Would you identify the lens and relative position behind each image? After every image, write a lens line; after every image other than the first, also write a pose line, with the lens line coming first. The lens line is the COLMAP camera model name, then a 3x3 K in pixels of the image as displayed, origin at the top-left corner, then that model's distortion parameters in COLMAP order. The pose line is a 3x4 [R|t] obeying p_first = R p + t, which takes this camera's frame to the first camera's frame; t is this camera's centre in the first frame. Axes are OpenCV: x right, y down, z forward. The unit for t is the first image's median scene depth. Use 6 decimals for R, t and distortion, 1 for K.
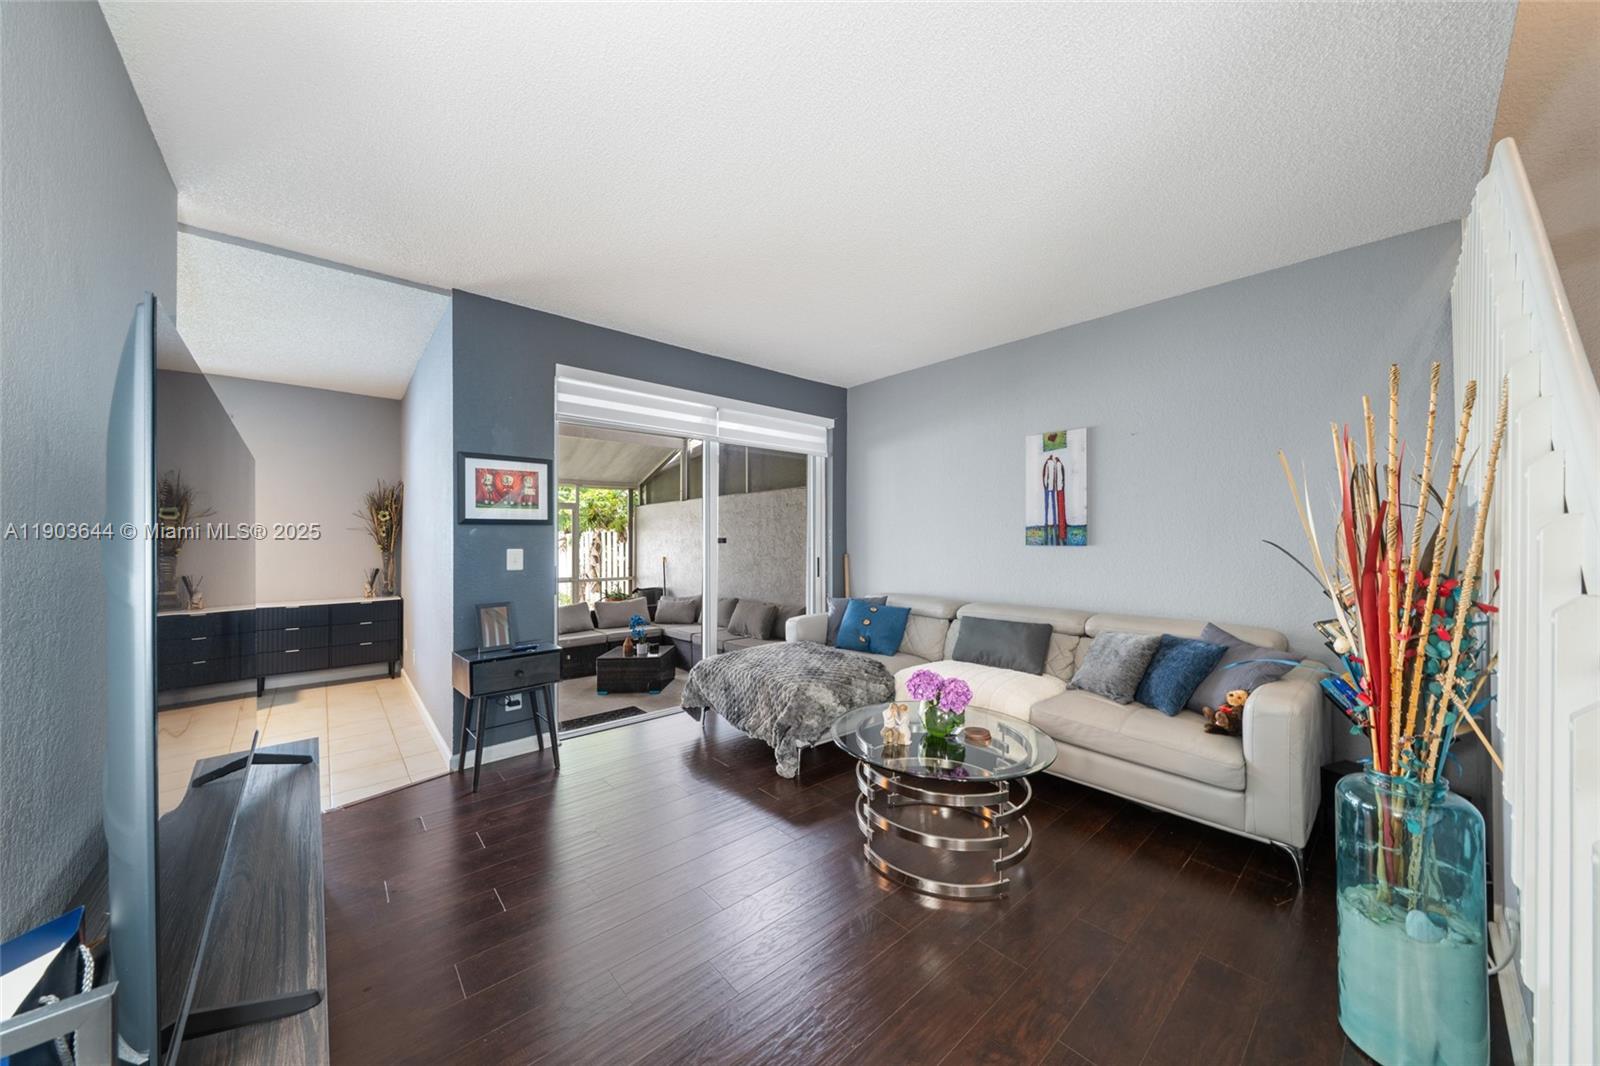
lens RADIAL K [[550.7, 0, 800.0], [0, 550.7, 533.0], [0, 0, 1]] dist [-0.000640, -0.000243]
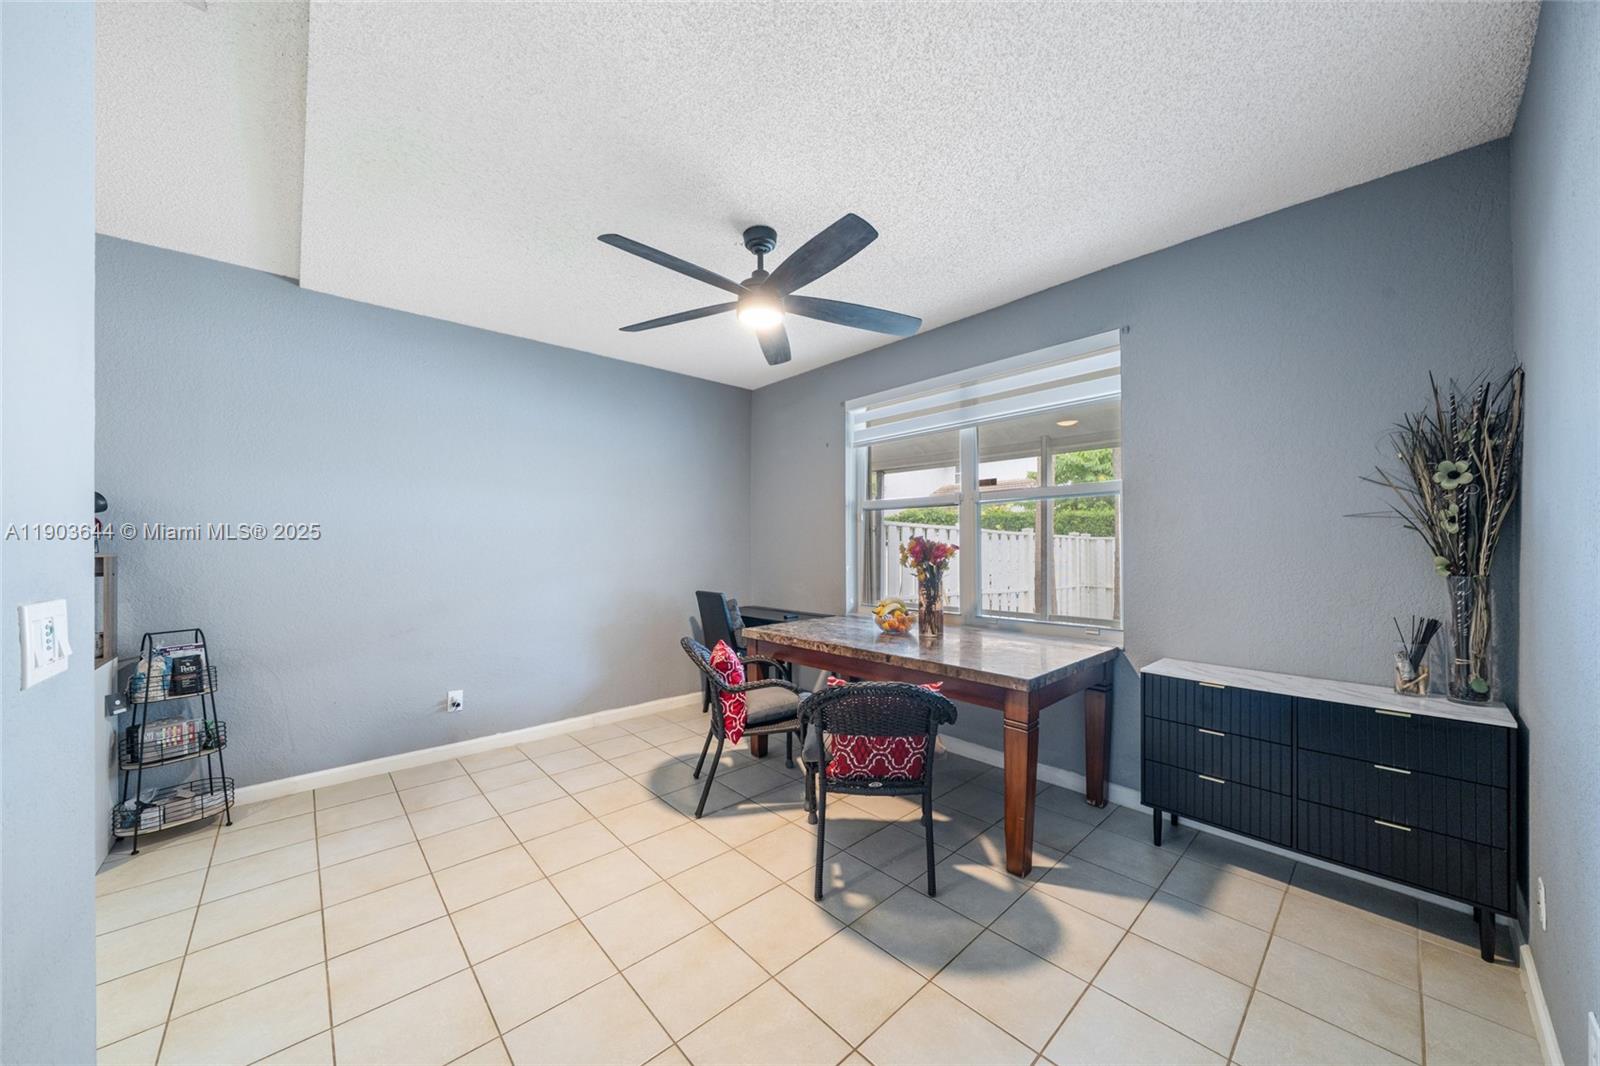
lens RADIAL K [[550.7, 0, 800.0], [0, 550.7, 533.0], [0, 0, 1]] dist [-0.000640, -0.000243]
pose [[0.024514, 0.000549, -0.999699, -0.217947], [0.008158, 0.999966, 0.000750, 0.001458], [0.999666, -0.008173, 0.024509, 0.301638]]
